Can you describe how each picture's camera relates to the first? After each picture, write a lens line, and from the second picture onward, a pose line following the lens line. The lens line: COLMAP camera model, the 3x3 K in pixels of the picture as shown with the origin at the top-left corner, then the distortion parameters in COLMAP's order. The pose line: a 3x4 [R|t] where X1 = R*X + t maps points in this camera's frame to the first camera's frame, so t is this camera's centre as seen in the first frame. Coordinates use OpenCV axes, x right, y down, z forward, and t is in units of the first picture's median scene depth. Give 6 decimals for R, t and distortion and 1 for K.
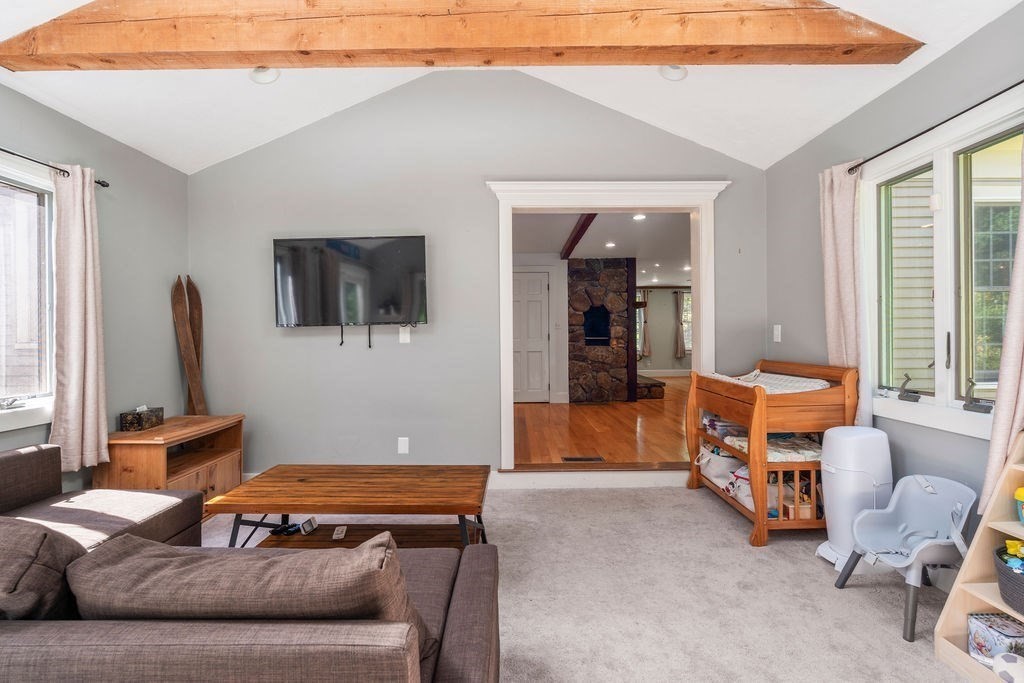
lens RADIAL K [[449.3, 0, 508.3], [0, 449.3, 337.0], [0, 0, 1]] dist [-0.004770, 0.001369]
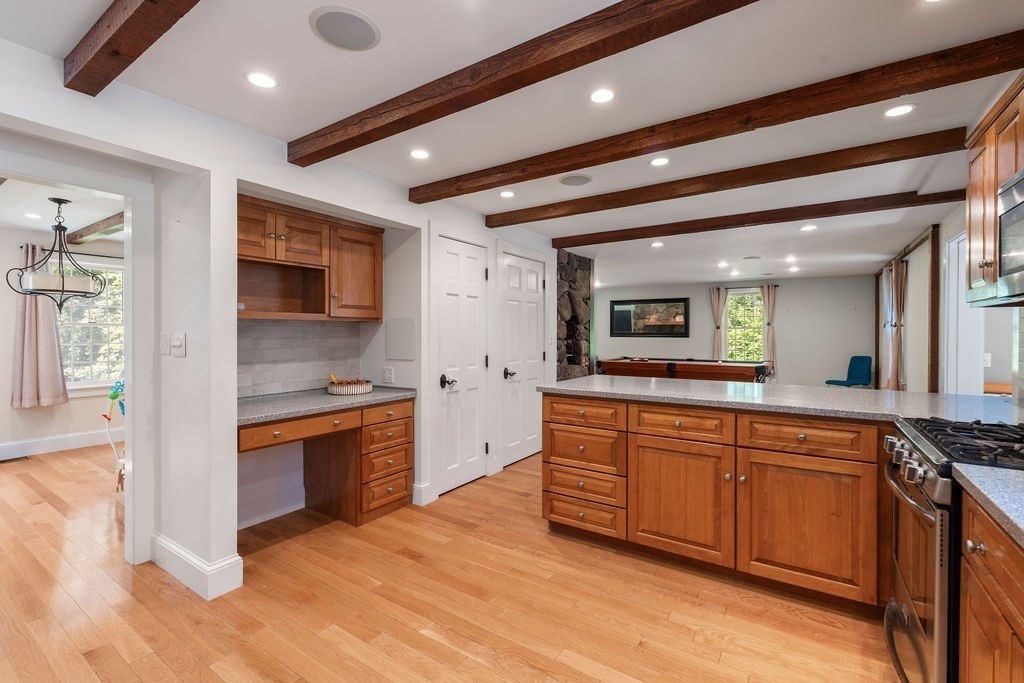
lens RADIAL K [[449.3, 0, 510.8], [0, 449.3, 336.0], [0, 0, 1]] dist [-0.004770, 0.001369]
pose [[0.543323, 0.003216, 0.839517, -0.521168], [-0.004817, 0.999988, -0.000714, -0.030622], [-0.839510, -0.003656, 0.543333, 0.665998]]
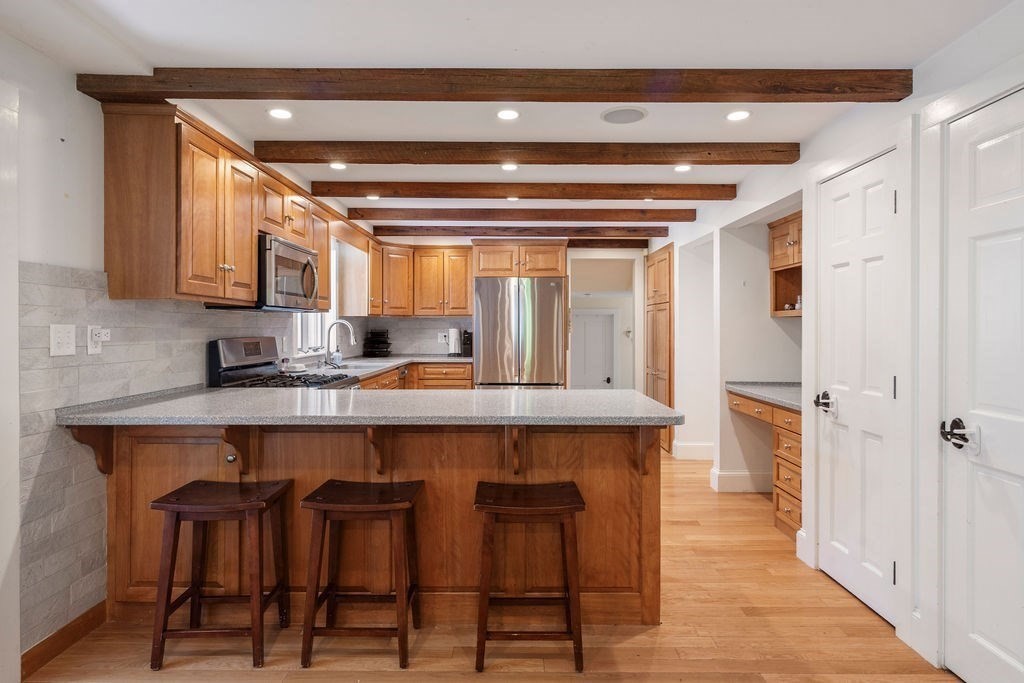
lens RADIAL K [[567.1, 0, 511.7], [0, 567.1, 327.1], [0, 0, 1]] dist [0.000015, -0.001571]
pose [[0.011609, 0.005826, -0.999916, 0.278890], [-0.000005, 0.999983, 0.005826, -0.037030], [0.999933, -0.000063, 0.011608, 0.768374]]
